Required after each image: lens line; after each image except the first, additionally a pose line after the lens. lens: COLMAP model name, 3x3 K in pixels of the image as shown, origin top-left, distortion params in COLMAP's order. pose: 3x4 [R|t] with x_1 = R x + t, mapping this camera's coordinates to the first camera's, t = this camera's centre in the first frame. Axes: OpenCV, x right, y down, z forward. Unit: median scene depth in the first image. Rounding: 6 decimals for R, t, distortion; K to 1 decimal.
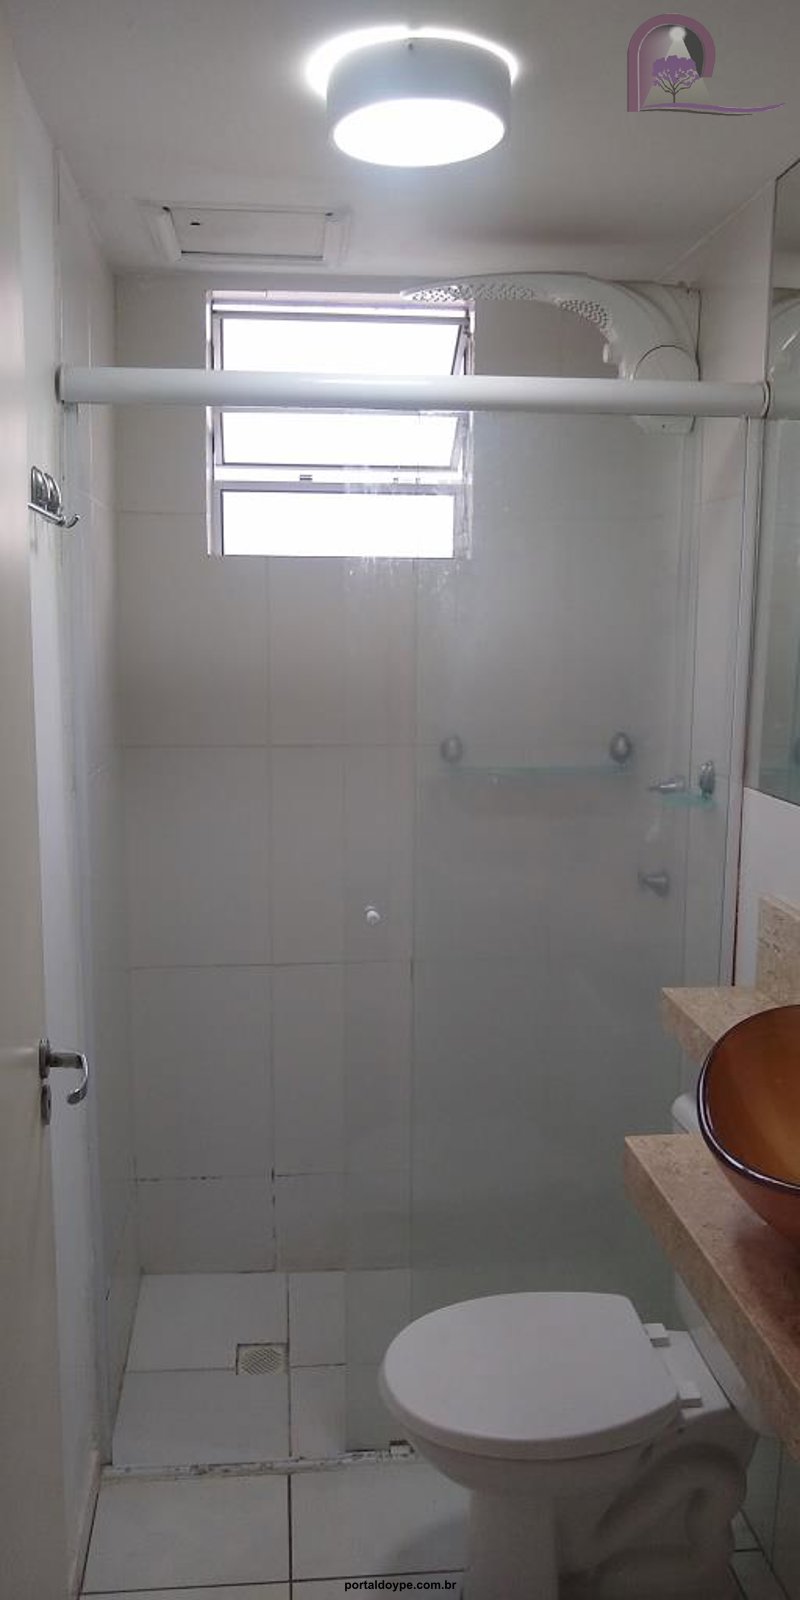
lens RADIAL K [[1264.5, 0, 390.4], [0, 1264.5, 796.8], [0, 0, 1]] dist [-0.003014, -0.006660]
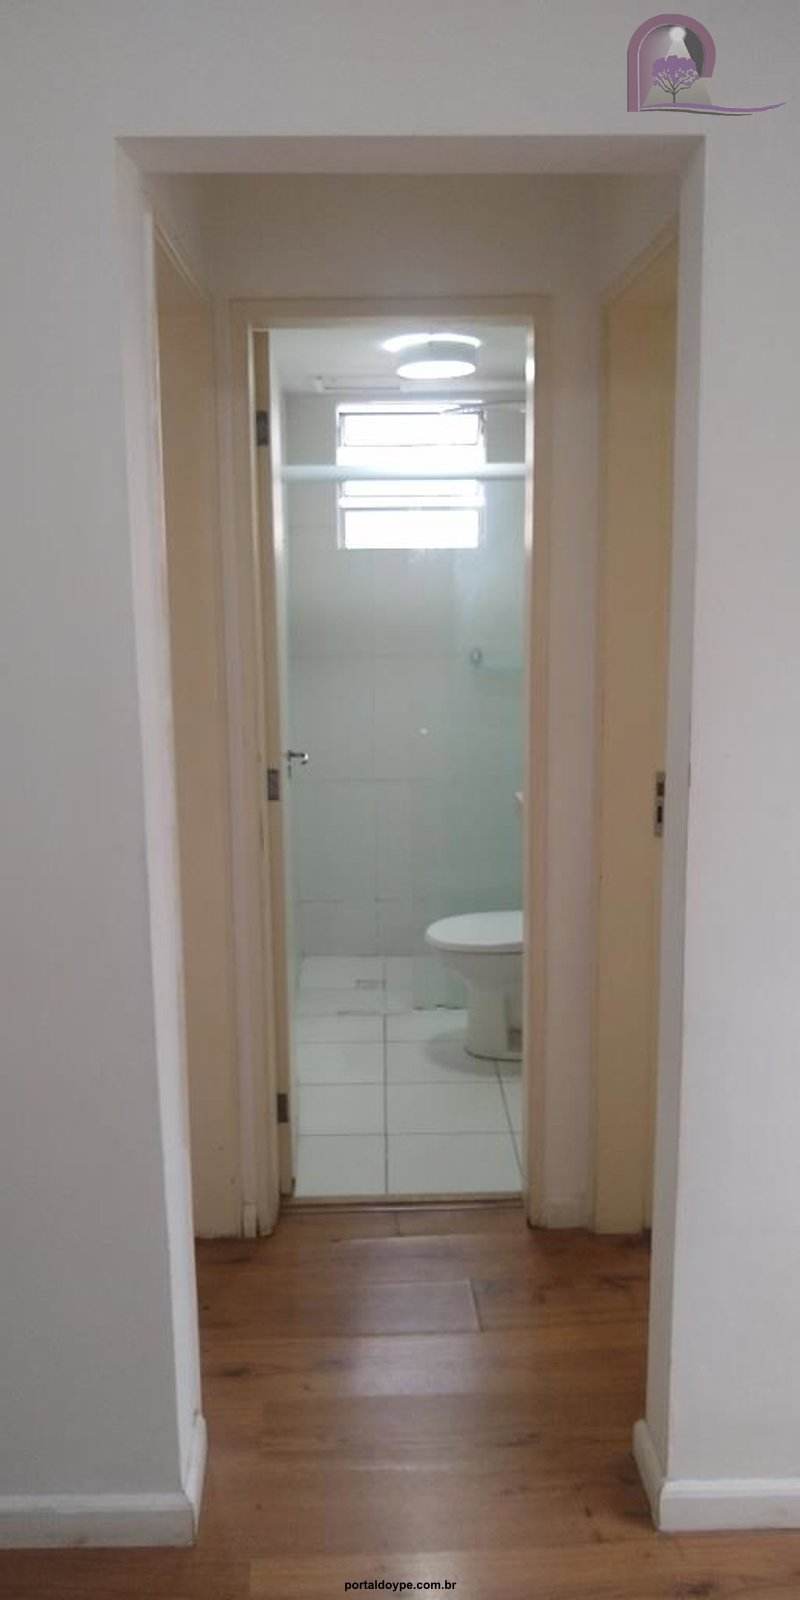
lens RADIAL K [[1264.5, 0, 394.6], [0, 1264.5, 799.7], [0, 0, 1]] dist [-0.003014, -0.006660]
pose [[0.996976, -0.002214, -0.077680, 0.095861], [0.005003, 0.999349, 0.035721, 0.130418], [0.077550, -0.036001, 0.996338, -1.027557]]
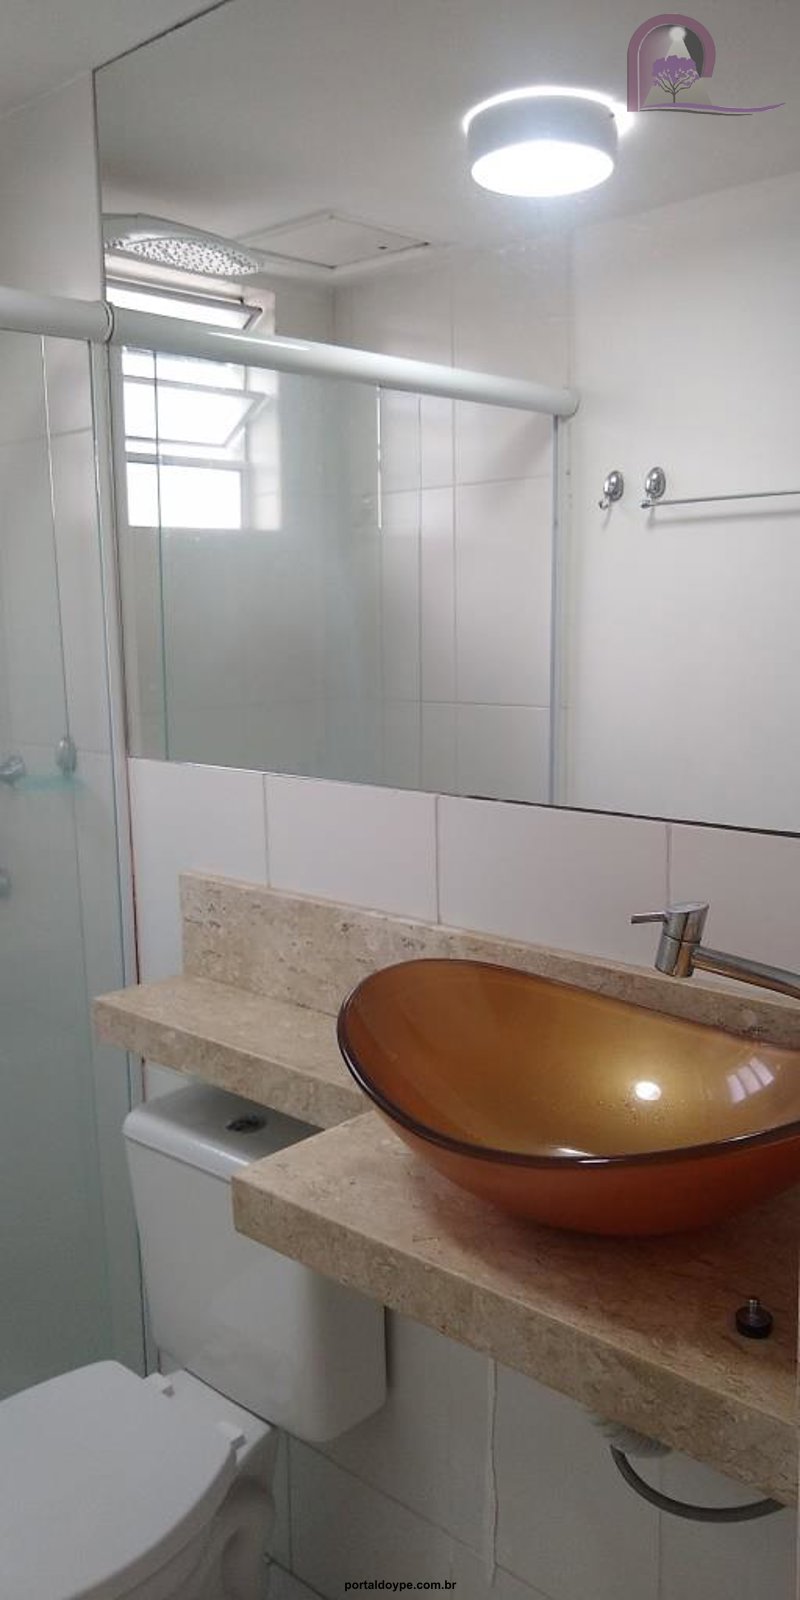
lens RADIAL K [[1264.5, 0, 394.3], [0, 1264.5, 795.4], [0, 0, 1]] dist [-0.003014, -0.006660]
pose [[0.749543, -0.129739, 0.649117, -0.169358], [0.123490, 0.990796, 0.055434, -0.007780], [-0.650335, 0.038610, 0.758666, 0.200713]]
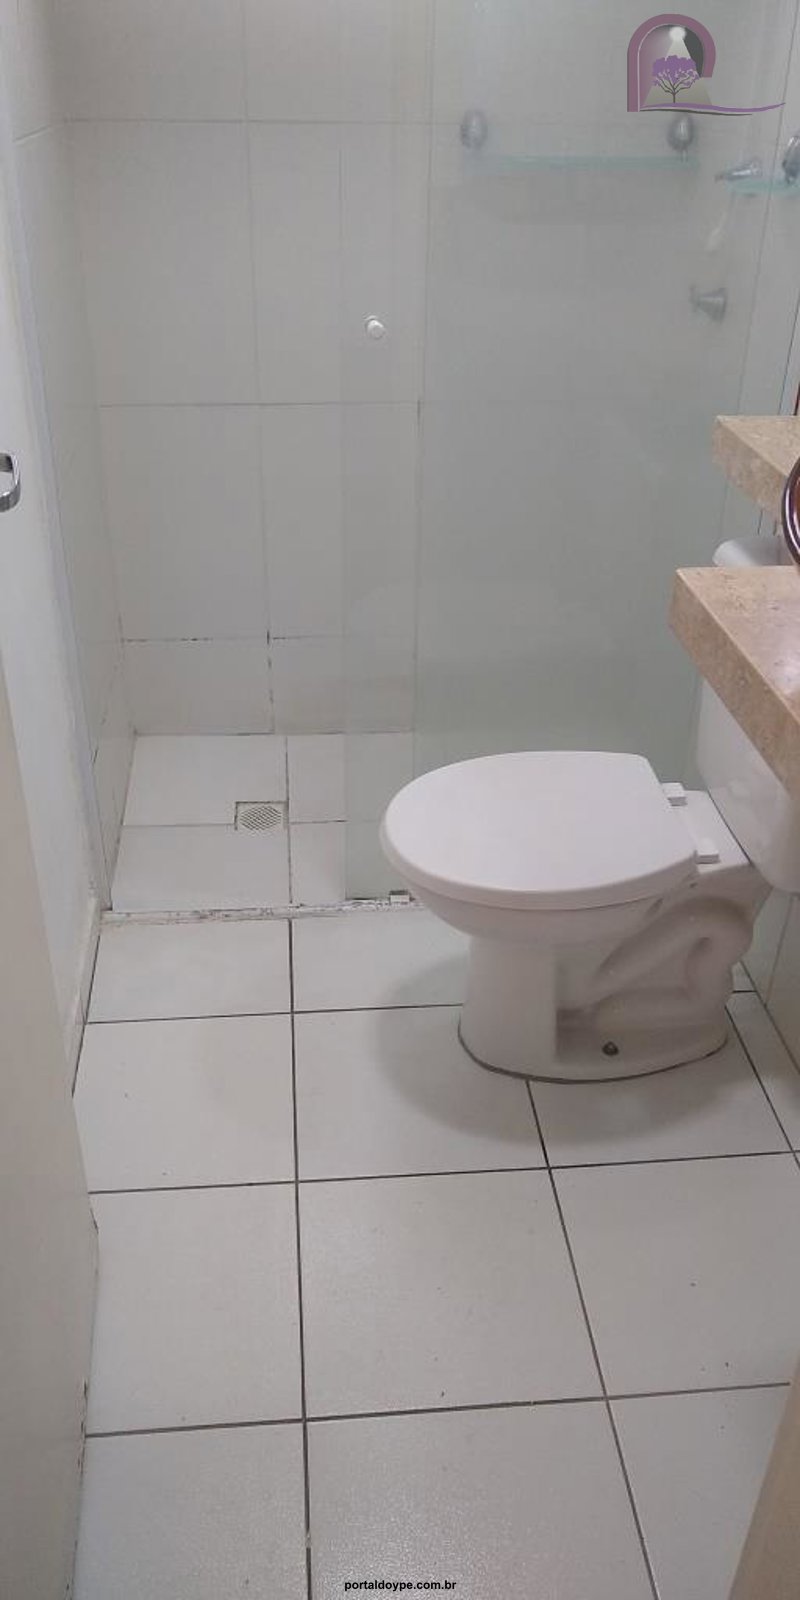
lens RADIAL K [[1264.5, 0, 409.7], [0, 1264.5, 785.8], [0, 0, 1]] dist [-0.003014, -0.006660]
pose [[0.999814, 0.010284, 0.016287, -0.002210], [-0.015703, 0.924872, 0.379955, 0.060434], [-0.011156, -0.380140, 0.924862, 0.121776]]
